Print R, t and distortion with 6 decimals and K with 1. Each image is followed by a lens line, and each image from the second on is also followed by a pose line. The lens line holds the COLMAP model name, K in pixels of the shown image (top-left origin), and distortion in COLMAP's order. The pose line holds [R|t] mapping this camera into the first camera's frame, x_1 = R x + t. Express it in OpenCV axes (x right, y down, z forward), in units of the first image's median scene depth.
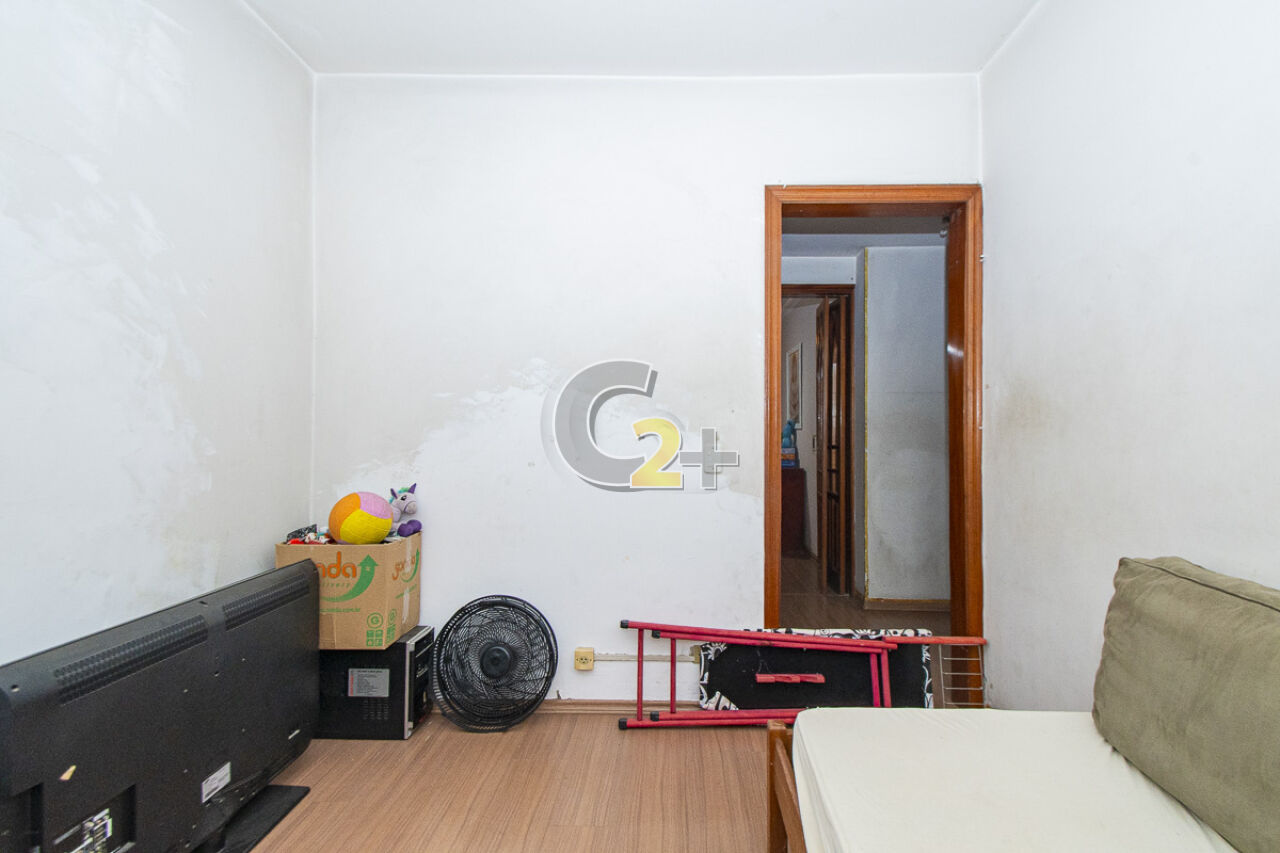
lens RADIAL K [[581.1, 0, 643.6], [0, 581.1, 427.4], [0, 0, 1]] dist [0.021201, -0.000231]
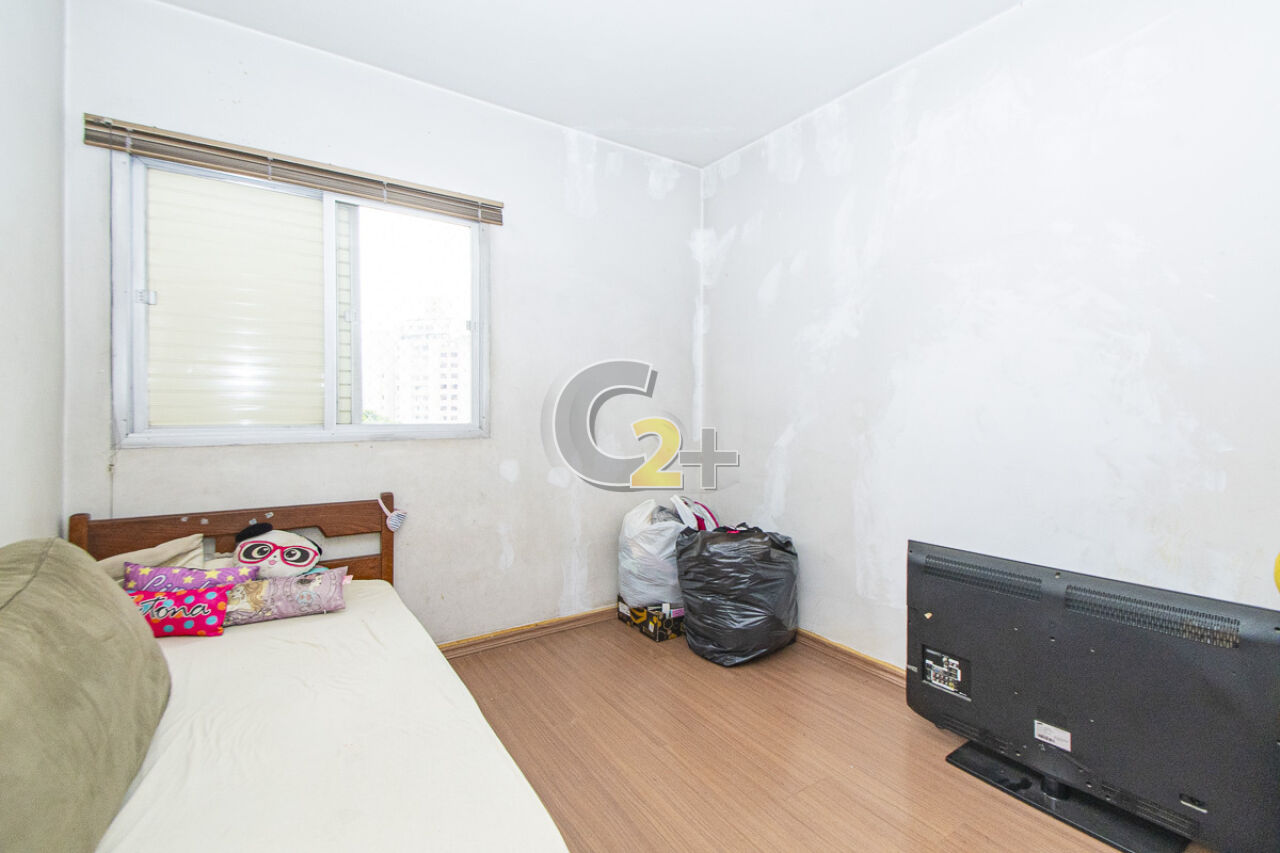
lens RADIAL K [[581.1, 0, 643.6], [0, 581.1, 427.4], [0, 0, 1]] dist [0.021201, -0.000231]
pose [[-0.804900, -0.002266, -0.593406, 0.560439], [-0.006227, 0.999970, 0.004627, 0.013804], [0.593378, 0.007419, -0.804890, 1.415125]]
